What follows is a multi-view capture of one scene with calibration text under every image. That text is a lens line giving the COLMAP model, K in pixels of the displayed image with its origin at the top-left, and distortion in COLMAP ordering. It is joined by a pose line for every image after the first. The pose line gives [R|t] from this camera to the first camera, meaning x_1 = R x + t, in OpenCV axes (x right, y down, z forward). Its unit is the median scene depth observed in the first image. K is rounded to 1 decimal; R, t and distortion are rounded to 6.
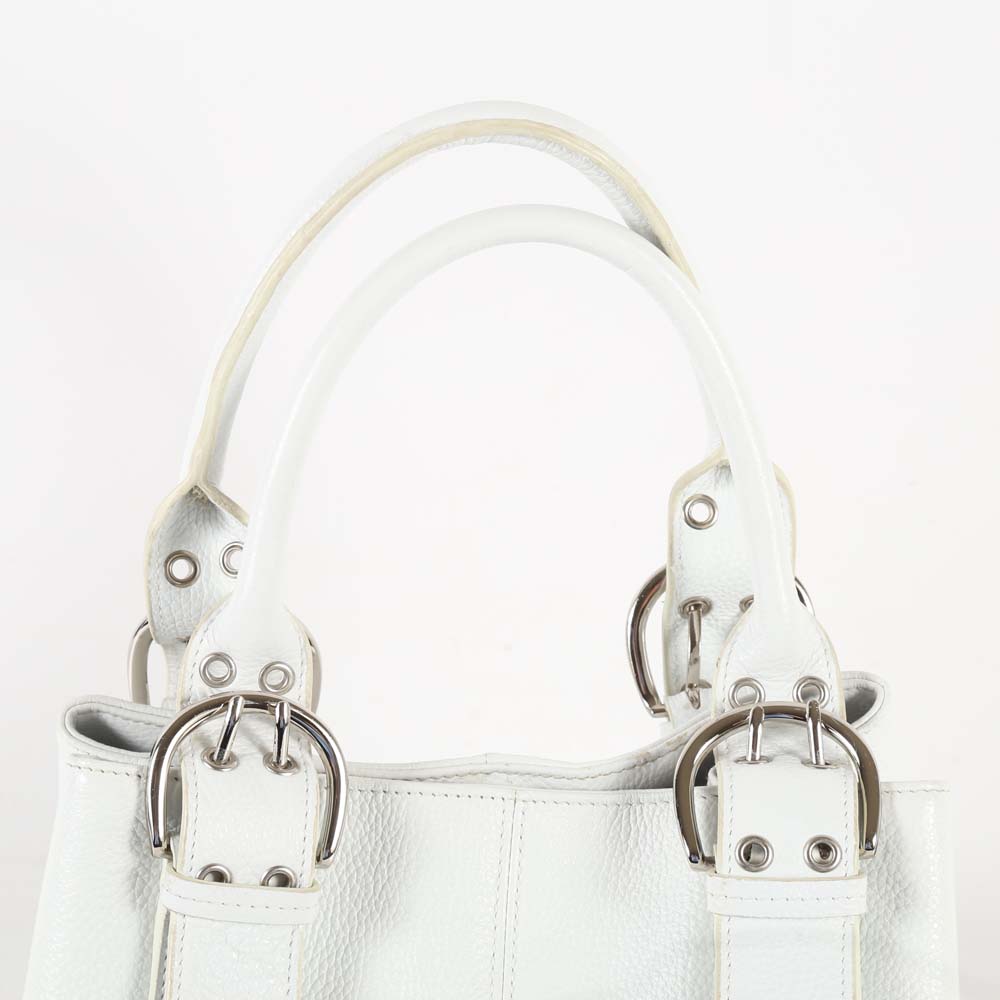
lens RADIAL K [[3210.9, 0, 452.8], [0, 3210.9, 515.1], [0, 0, 1]] dist [0.261893, 0.000000]
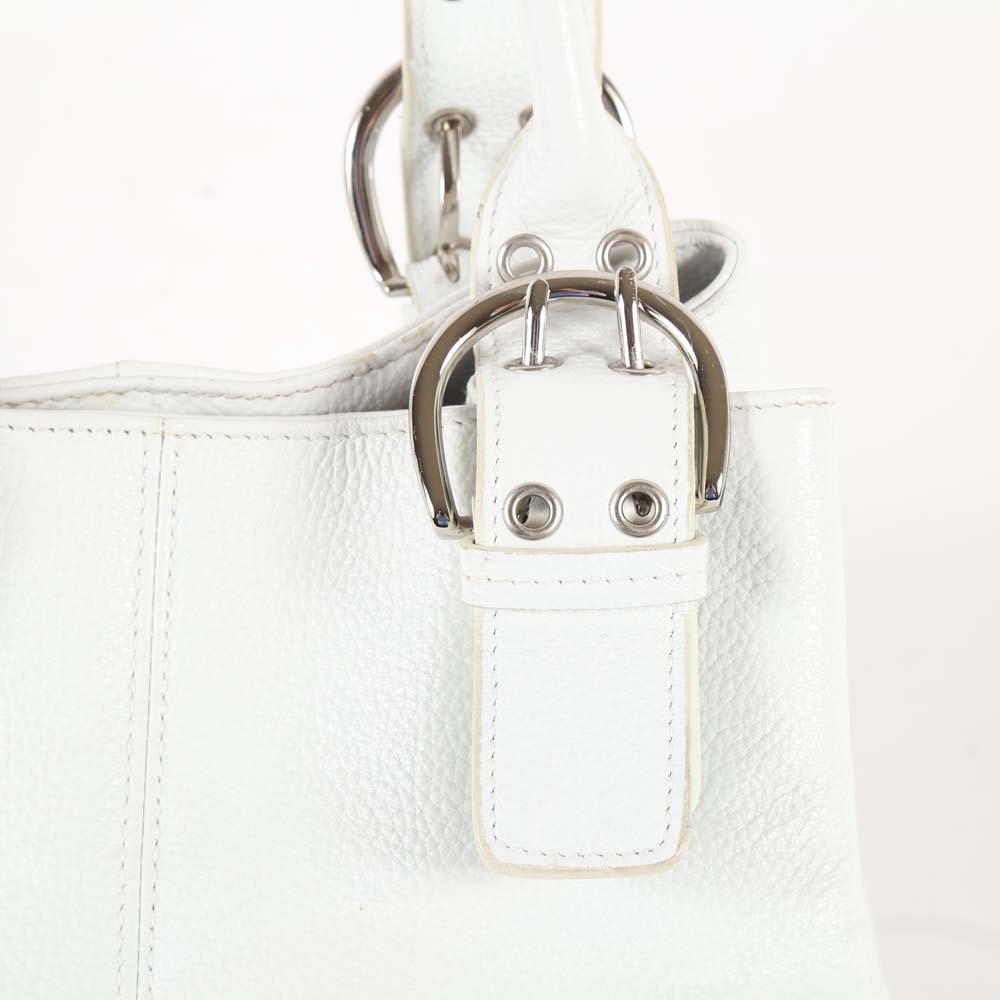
lens RADIAL K [[3868.2, 0, 533.7], [0, 3868.2, 512.6], [0, 0, 1]] dist [0.362858, 0.000000]
pose [[0.997427, -0.025363, 0.067052, 0.040979], [0.016692, 0.991780, 0.126861, 0.007844], [-0.069719, -0.125416, 0.989652, 0.235757]]
